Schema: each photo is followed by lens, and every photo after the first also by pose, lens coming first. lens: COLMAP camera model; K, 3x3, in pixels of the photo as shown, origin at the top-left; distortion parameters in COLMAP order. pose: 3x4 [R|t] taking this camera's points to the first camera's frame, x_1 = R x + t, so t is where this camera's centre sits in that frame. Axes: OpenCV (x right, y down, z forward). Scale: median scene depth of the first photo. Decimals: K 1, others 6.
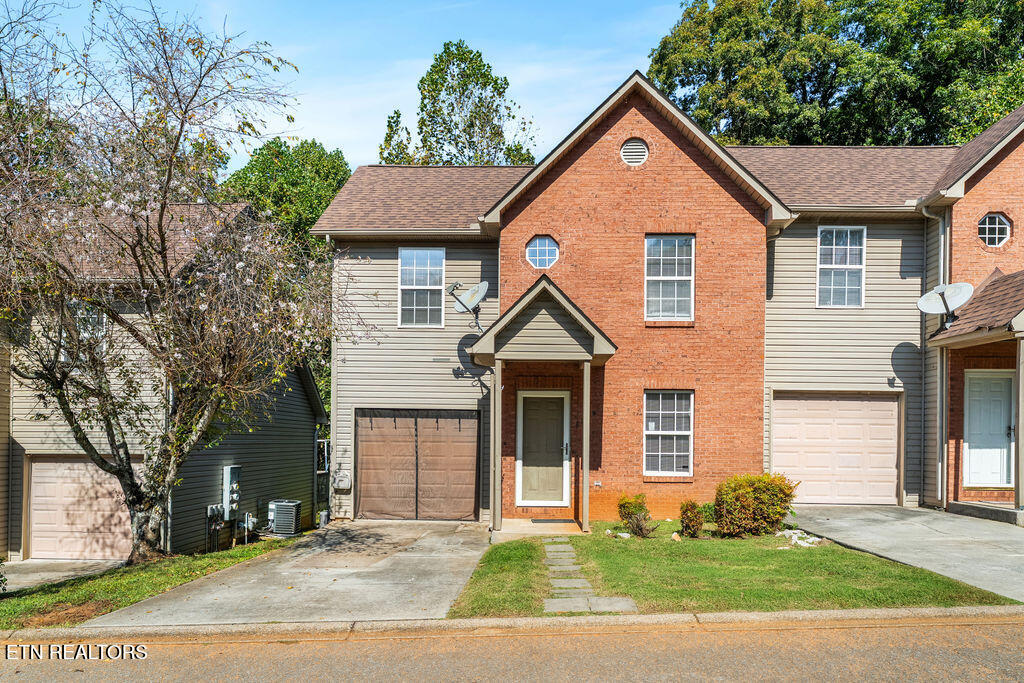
lens RADIAL K [[699.6, 0, 512.0], [0, 699.6, 341.5], [0, 0, 1]] dist [-0.001811, -0.000170]
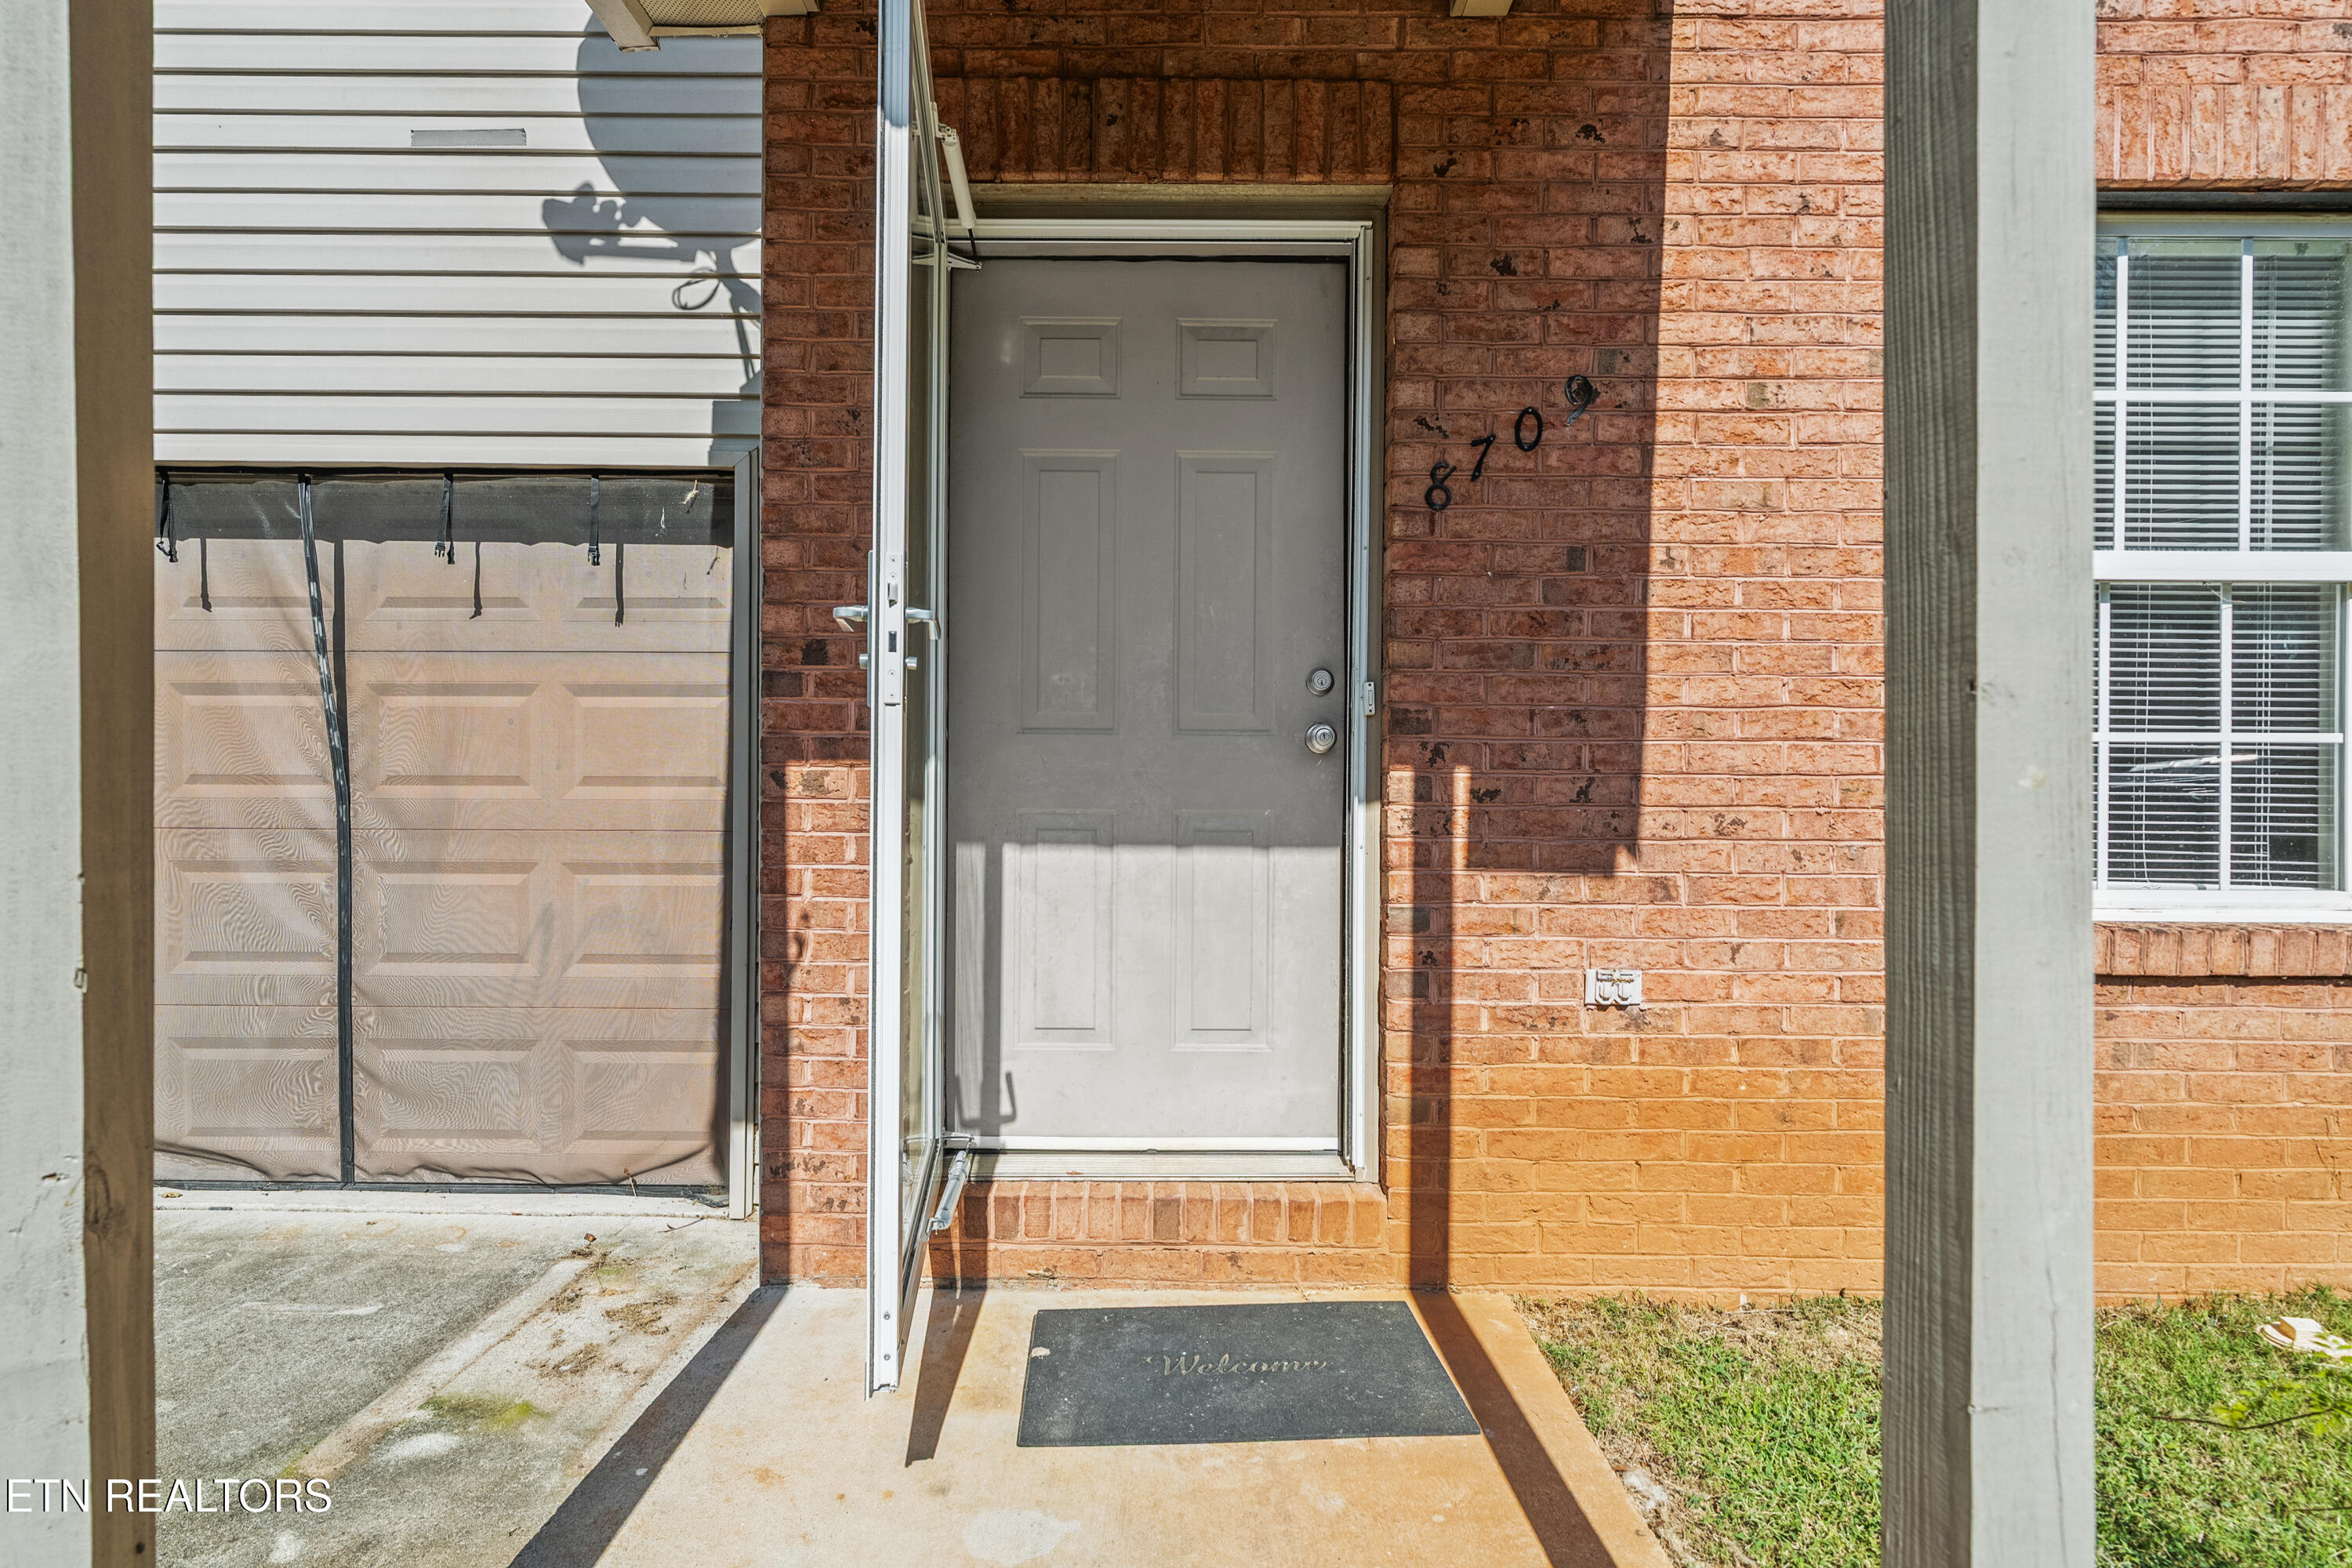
lens RADIAL K [[1087.9, 0, 1161.4], [0, 1087.9, 776.6], [0, 0, 1]] dist [-0.001881, -0.000001]
pose [[0.999911, -0.001989, 0.013177, 0.042630], [0.000504, 0.993735, 0.111761, 0.136499], [-0.013317, -0.111745, 0.993648, 0.763616]]
